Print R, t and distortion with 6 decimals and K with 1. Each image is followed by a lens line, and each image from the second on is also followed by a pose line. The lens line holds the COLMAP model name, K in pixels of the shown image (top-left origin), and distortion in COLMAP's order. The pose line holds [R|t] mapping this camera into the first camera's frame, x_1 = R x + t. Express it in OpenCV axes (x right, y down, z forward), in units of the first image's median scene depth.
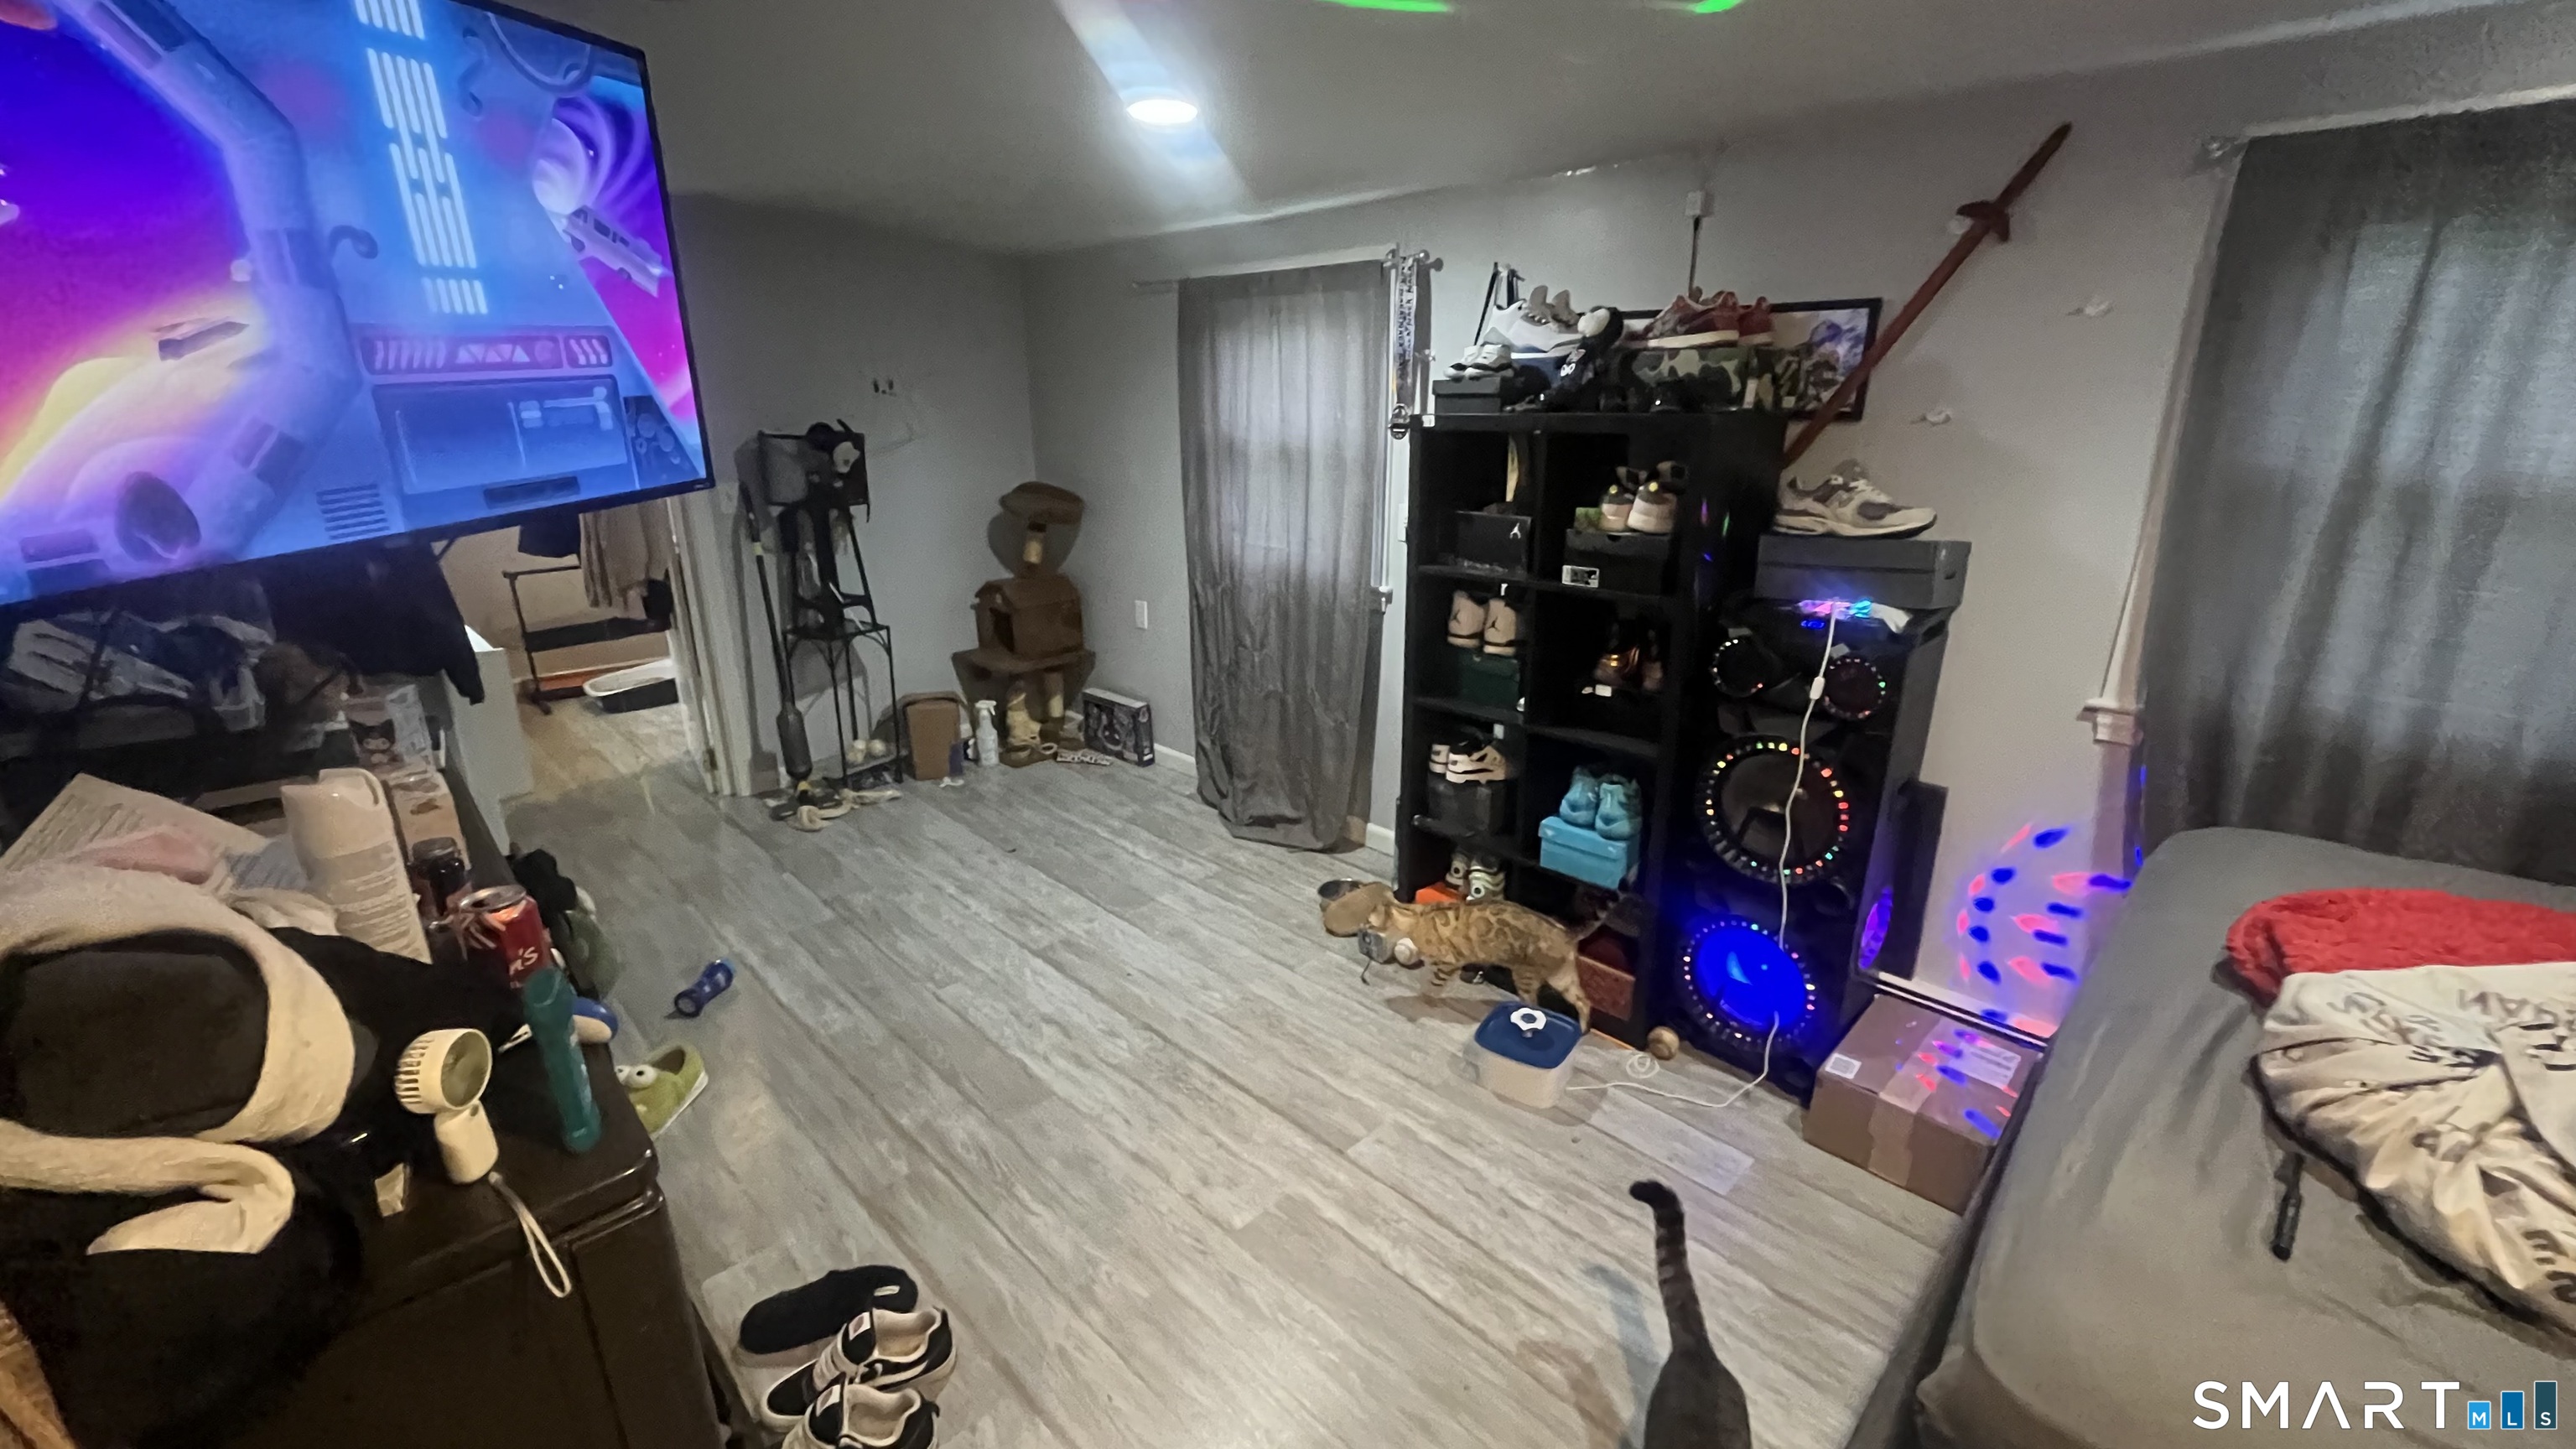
lens RADIAL K [[1032.7, 0, 1285.0], [0, 1032.7, 730.5], [0, 0, 1]] dist [-0.003863, 0.000037]
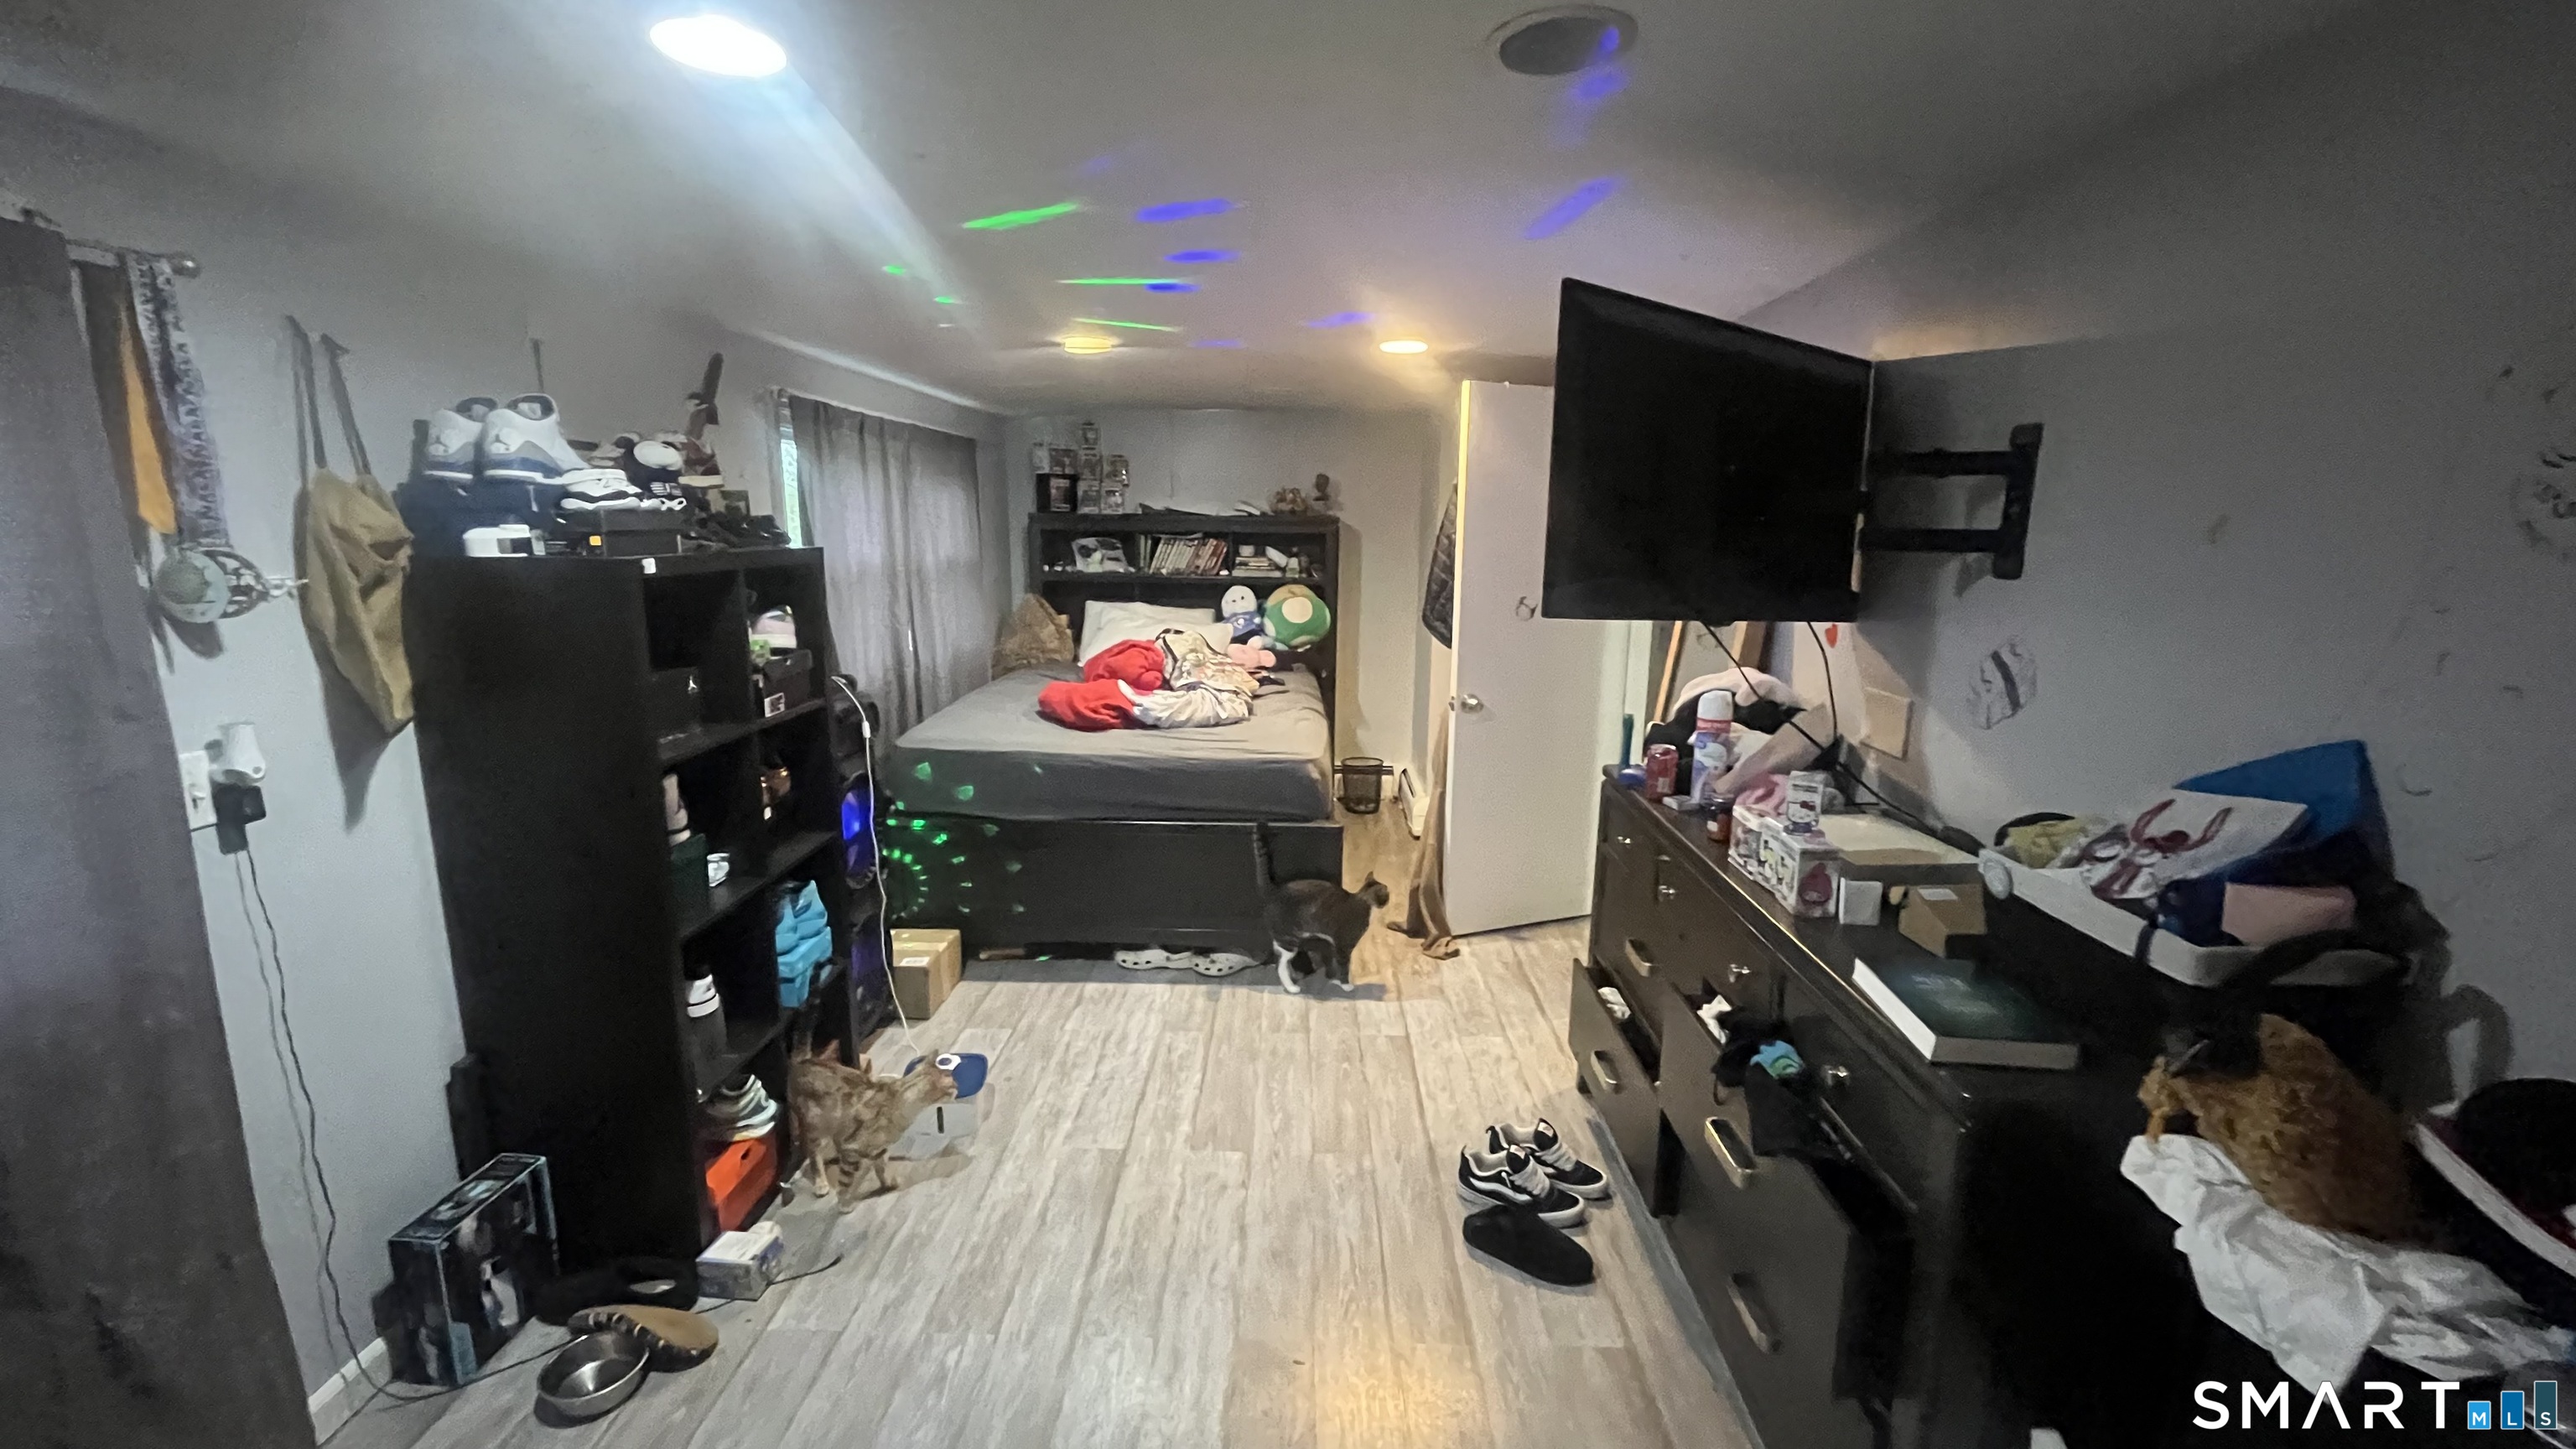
lens RADIAL K [[1032.7, 0, 1282.9], [0, 1032.7, 729.4], [0, 0, 1]] dist [-0.003863, 0.000037]
pose [[-0.691483, -0.155216, 0.705520, -0.813680], [0.213843, 0.888891, 0.405147, -0.453259], [-0.690016, 0.431023, -0.581461, 1.319803]]
